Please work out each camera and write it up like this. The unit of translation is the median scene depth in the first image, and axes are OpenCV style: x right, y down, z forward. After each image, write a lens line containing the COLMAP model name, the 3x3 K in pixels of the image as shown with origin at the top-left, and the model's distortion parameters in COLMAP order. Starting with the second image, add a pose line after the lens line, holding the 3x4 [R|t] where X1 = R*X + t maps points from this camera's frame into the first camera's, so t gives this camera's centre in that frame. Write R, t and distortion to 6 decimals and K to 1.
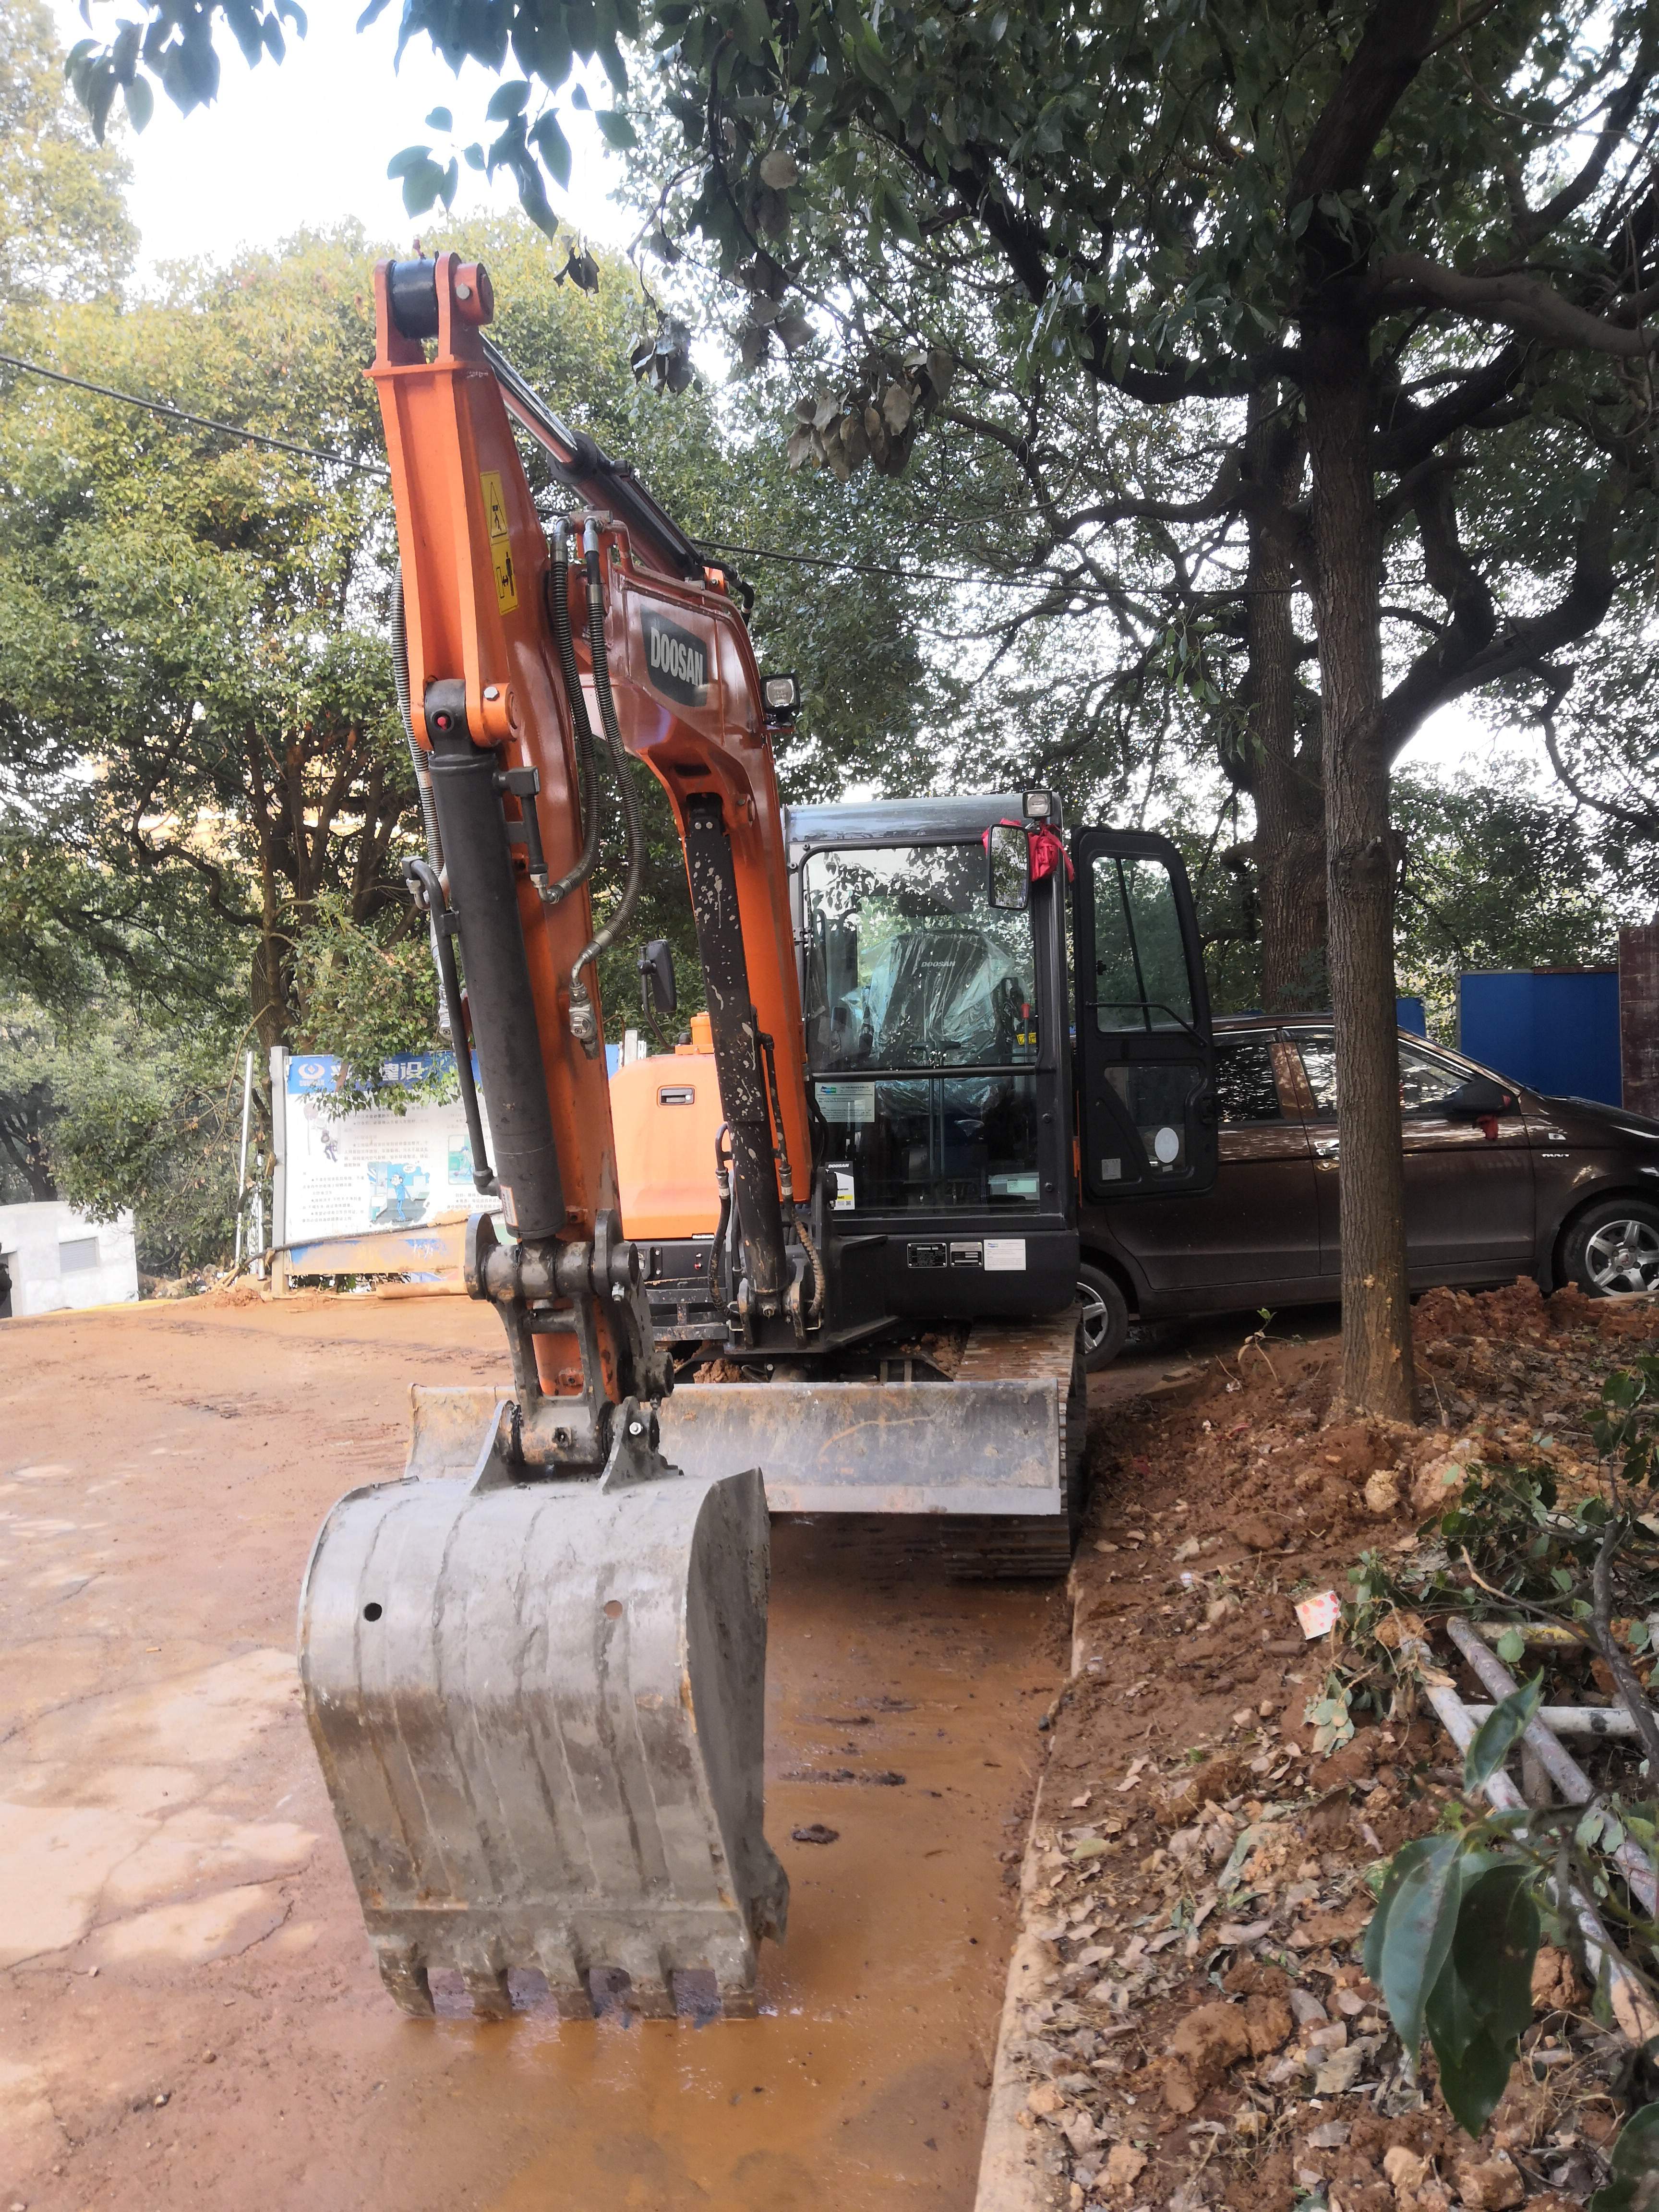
lens RADIAL K [[1682.4, 0, 842.2], [0, 1682.4, 1104.3], [0, 0, 1]] dist [-0.008903, 0.046456]
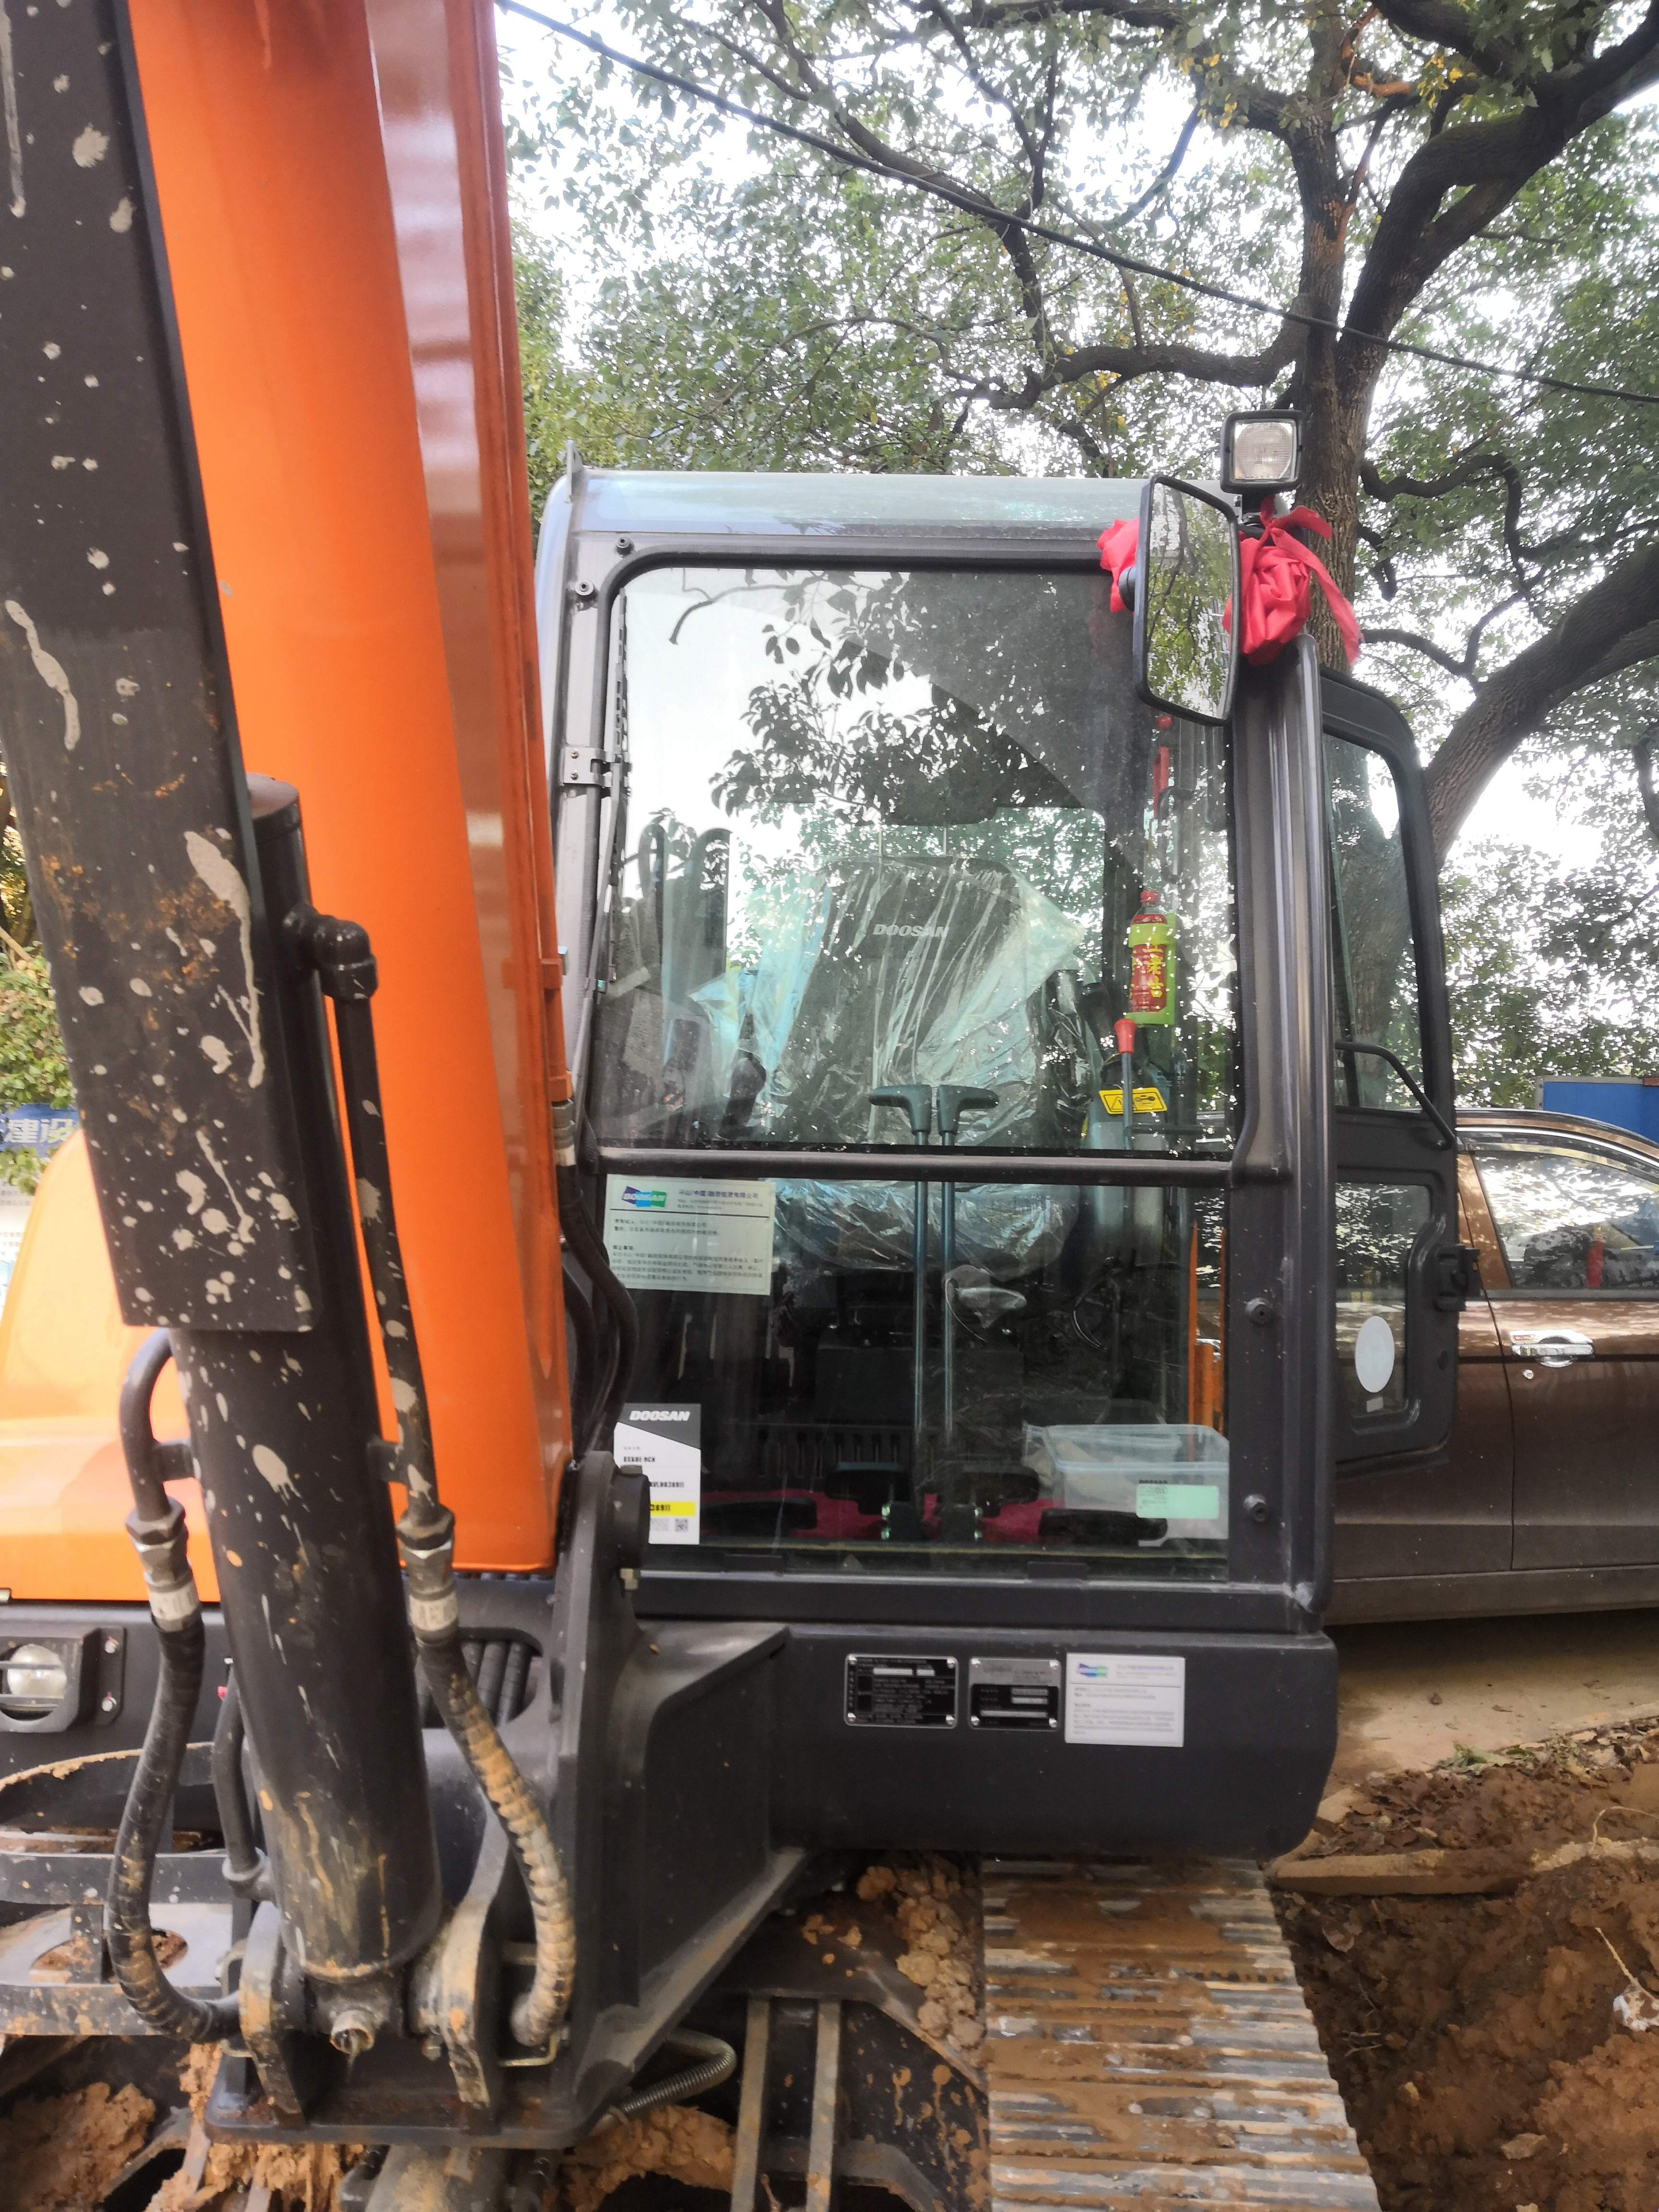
lens RADIAL K [[1682.4, 0, 842.2], [0, 1682.4, 1104.3], [0, 0, 1]] dist [-0.008903, 0.046456]
pose [[0.993862, 0.059397, 0.093333, -0.001138], [-0.053460, 0.996461, -0.064869, -0.007803], [-0.096856, 0.059481, 0.993519, 0.685483]]
